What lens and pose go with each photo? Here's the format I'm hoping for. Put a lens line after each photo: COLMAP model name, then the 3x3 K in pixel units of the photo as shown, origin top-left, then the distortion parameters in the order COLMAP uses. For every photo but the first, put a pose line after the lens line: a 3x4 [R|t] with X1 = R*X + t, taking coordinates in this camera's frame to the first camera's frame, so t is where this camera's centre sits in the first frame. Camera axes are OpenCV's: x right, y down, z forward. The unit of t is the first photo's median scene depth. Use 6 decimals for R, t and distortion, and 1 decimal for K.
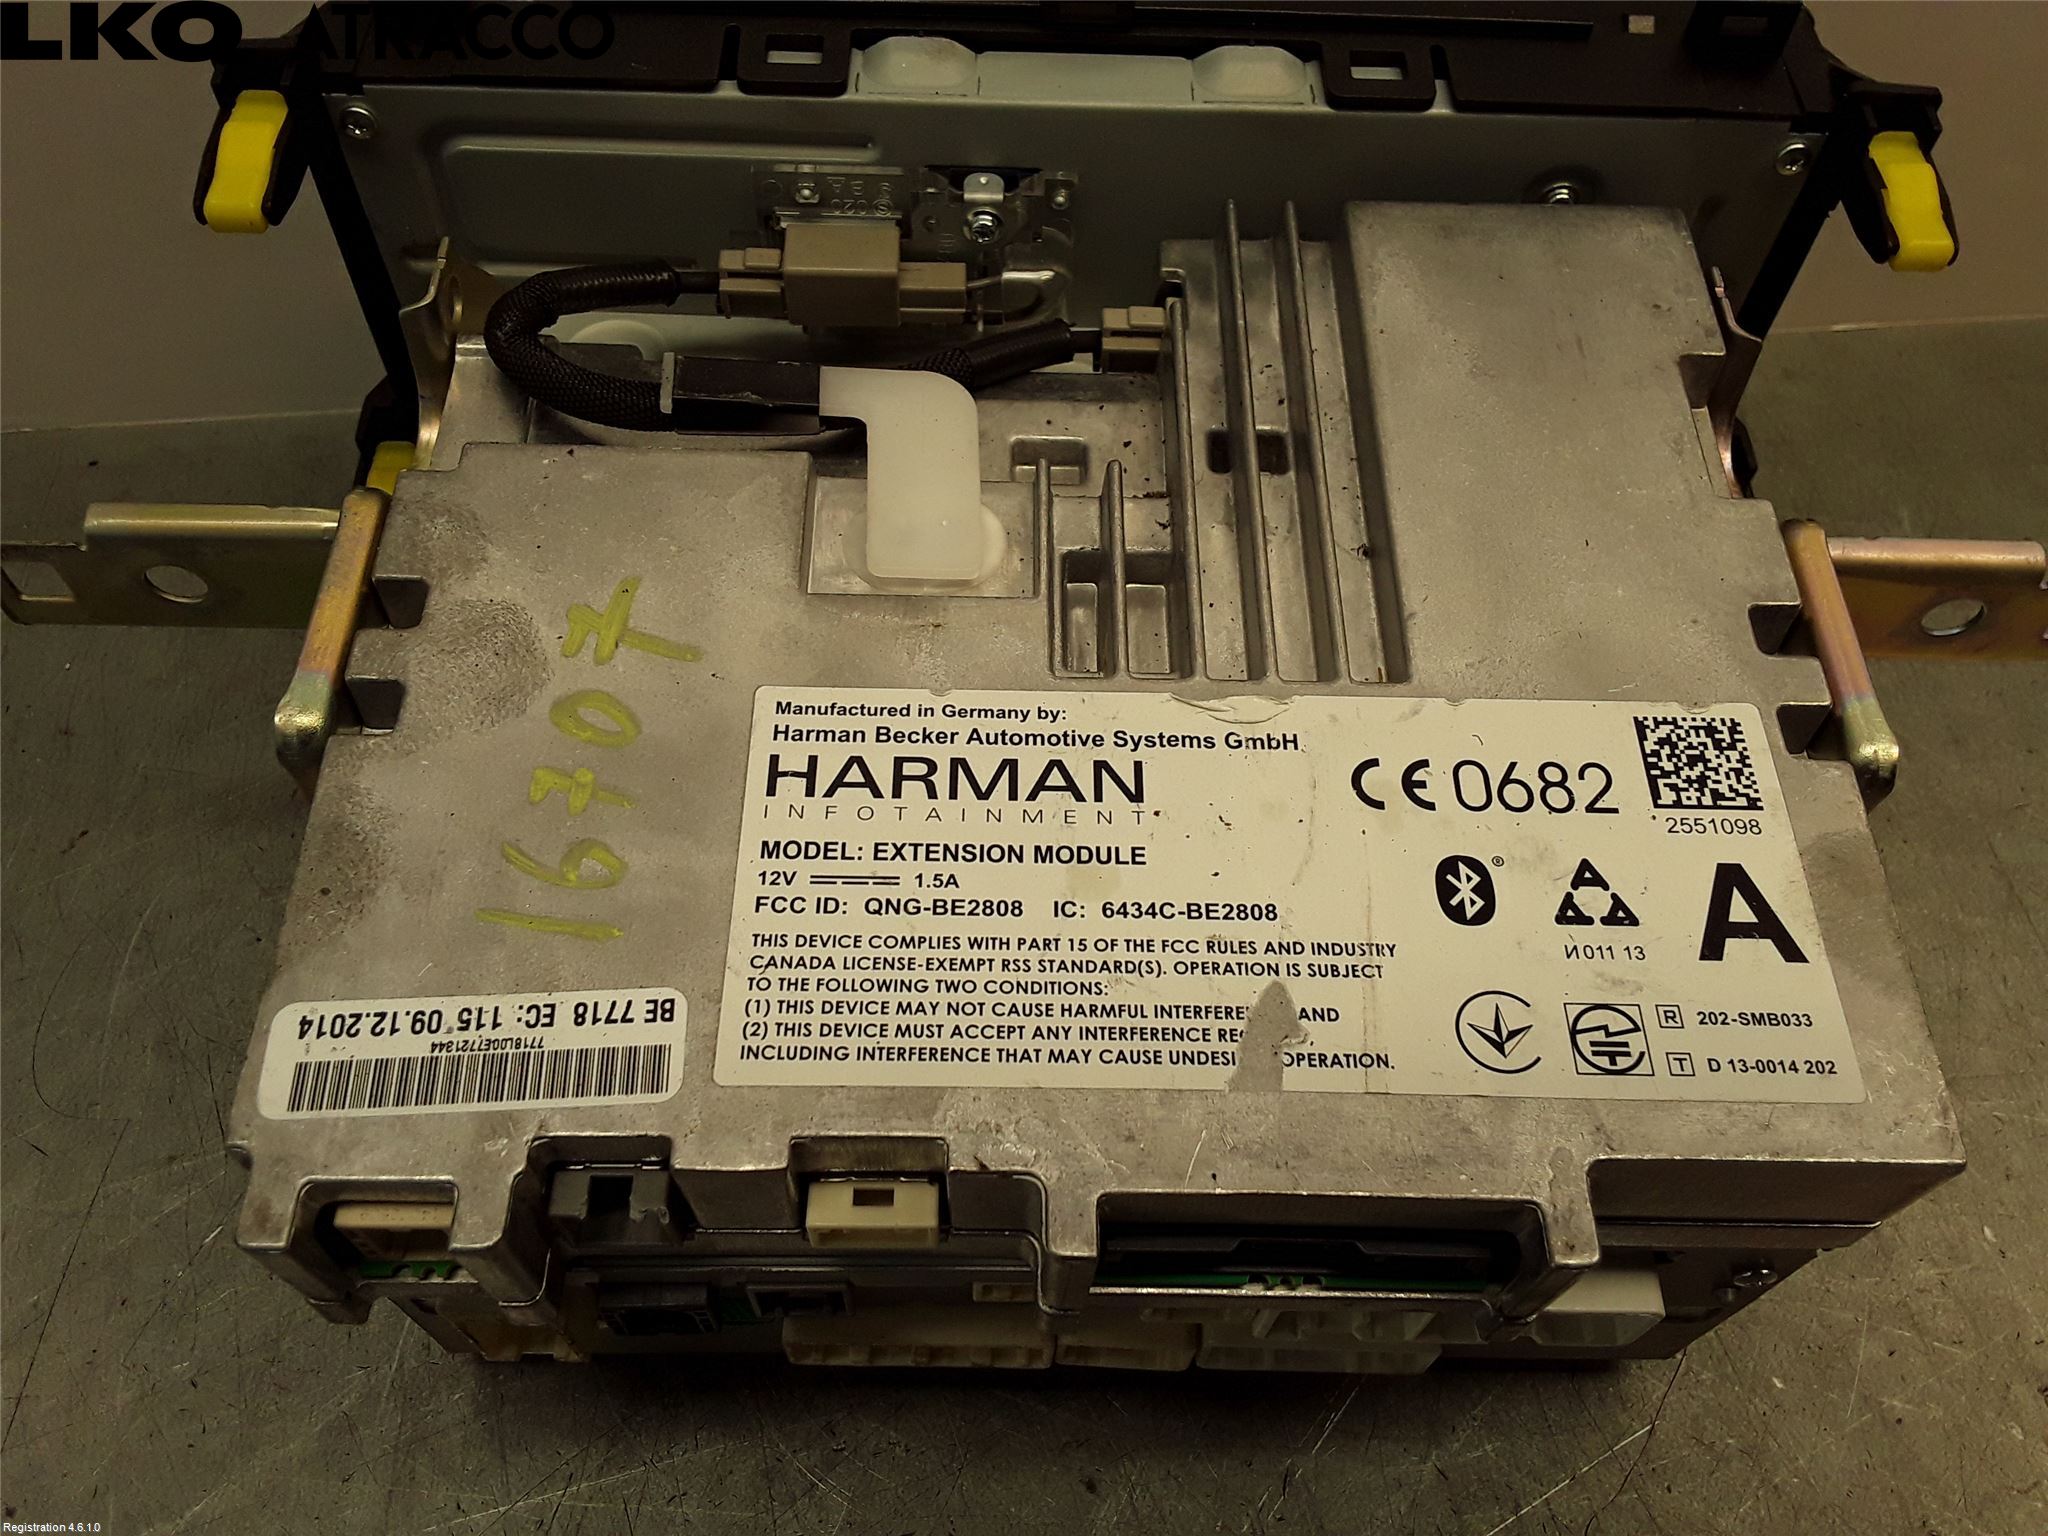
lens RADIAL K [[1687.3, 0, 1028.9], [0, 1687.3, 785.8], [0, 0, 1]] dist [0.060706, -0.115596]
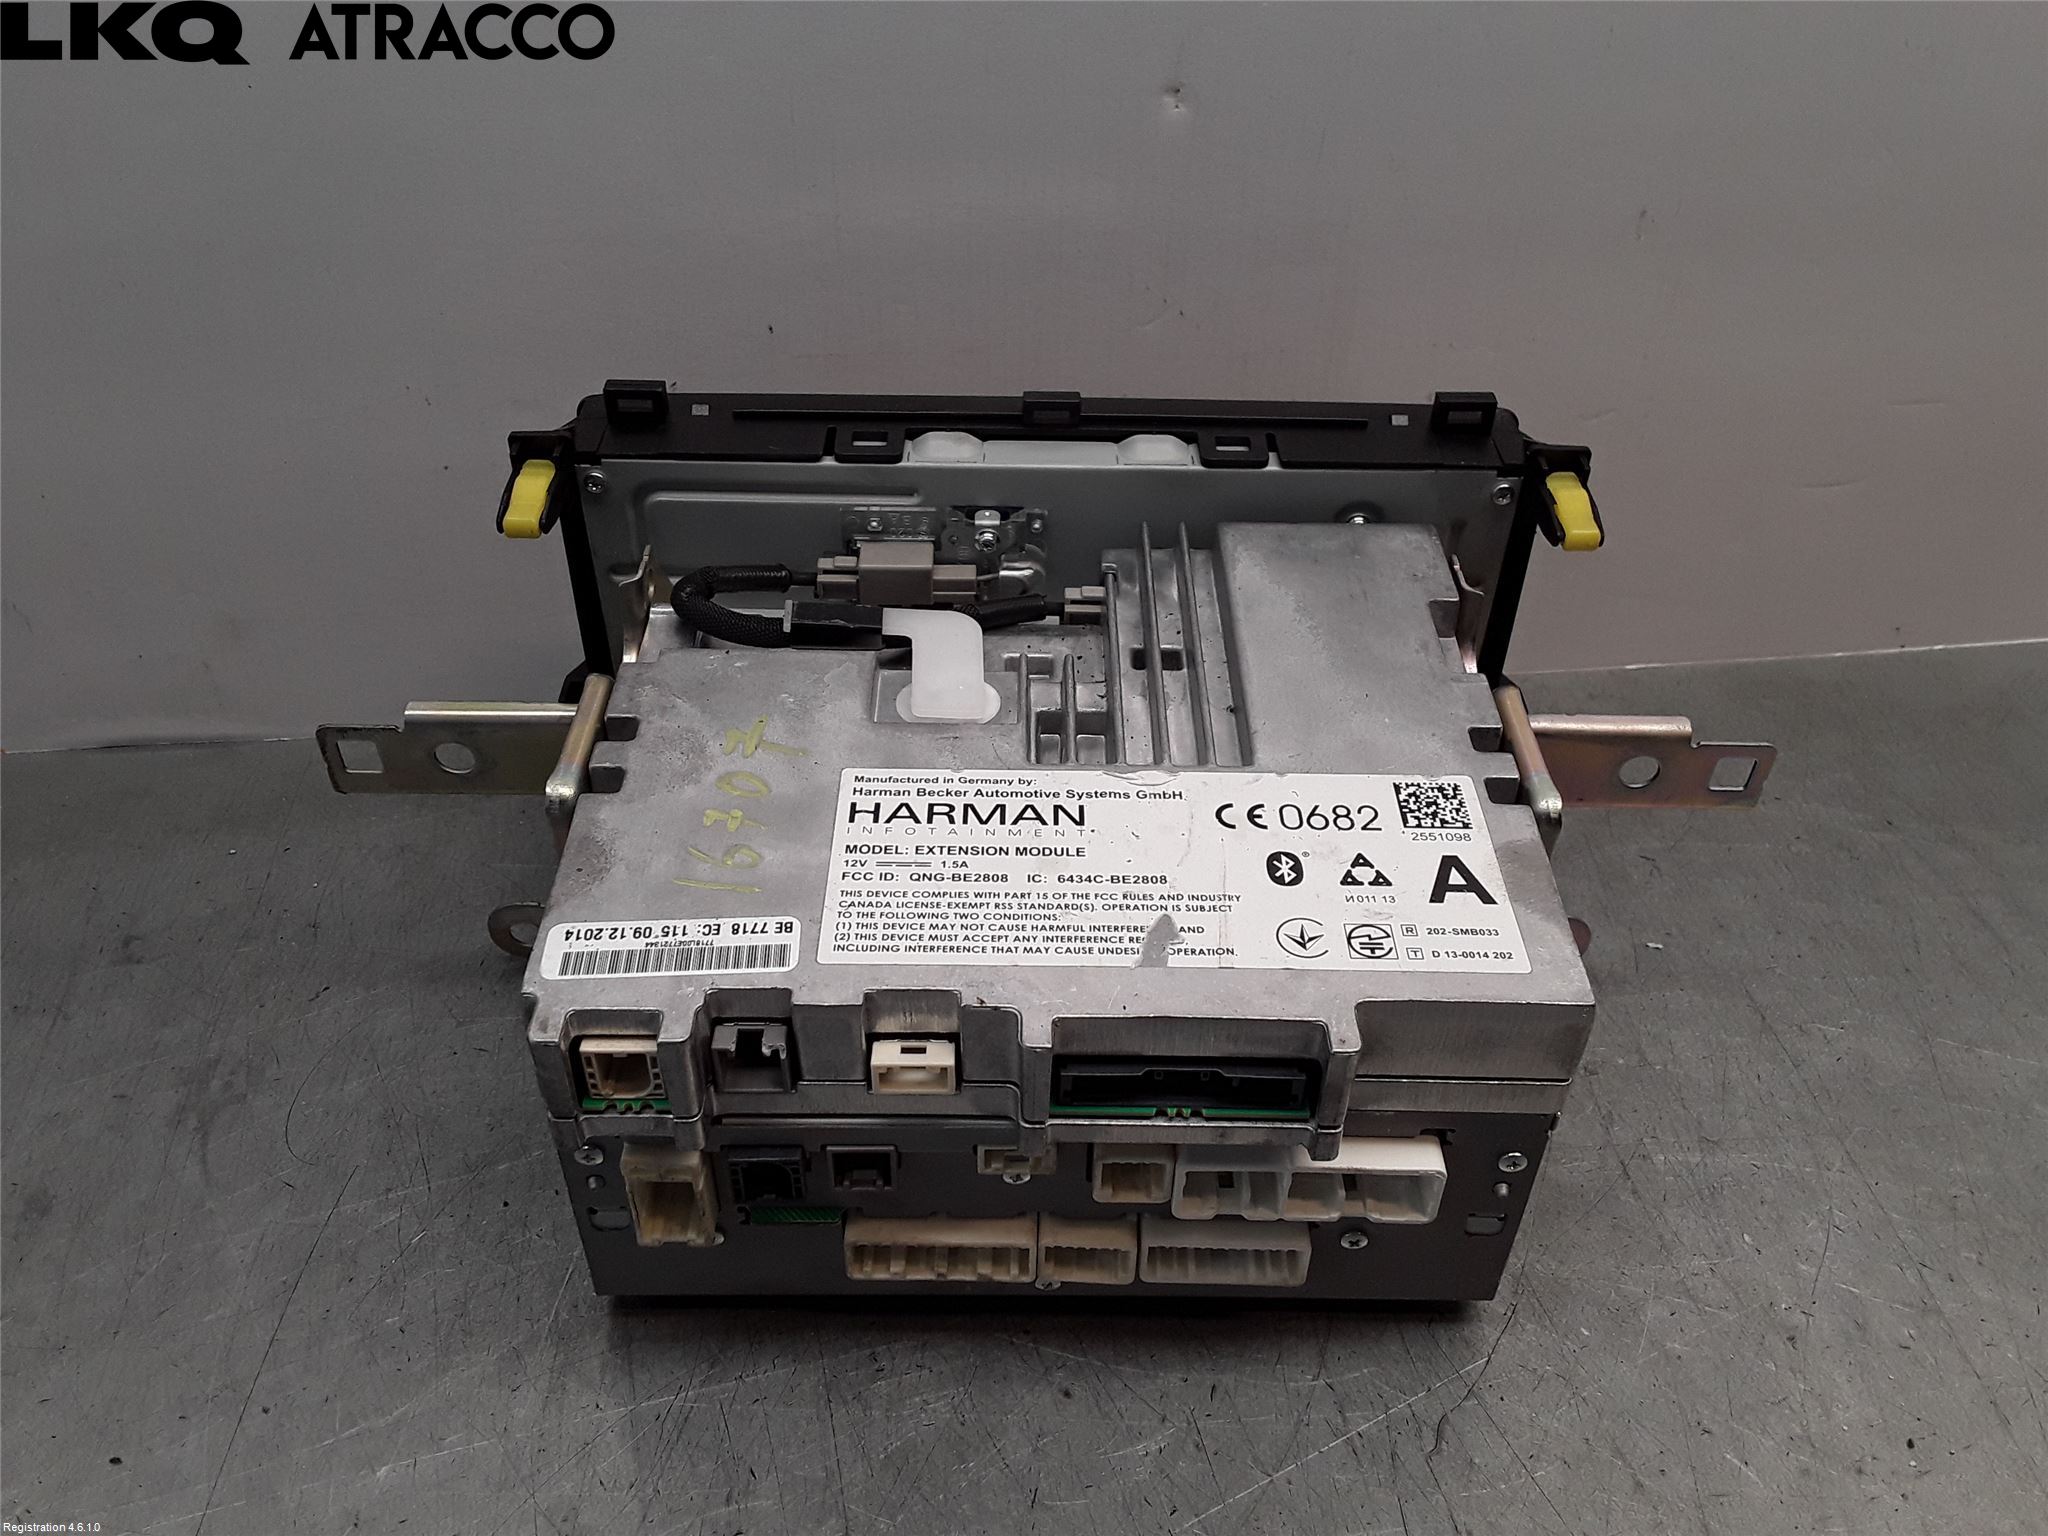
lens RADIAL K [[1687.3, 0, 1030.0], [0, 1687.3, 765.7], [0, 0, 1]] dist [0.060706, -0.115596]
pose [[0.999891, -0.011507, -0.009286, 0.027706], [0.008142, 0.952702, -0.303798, 0.381456], [0.012342, 0.303689, 0.952691, -0.469294]]
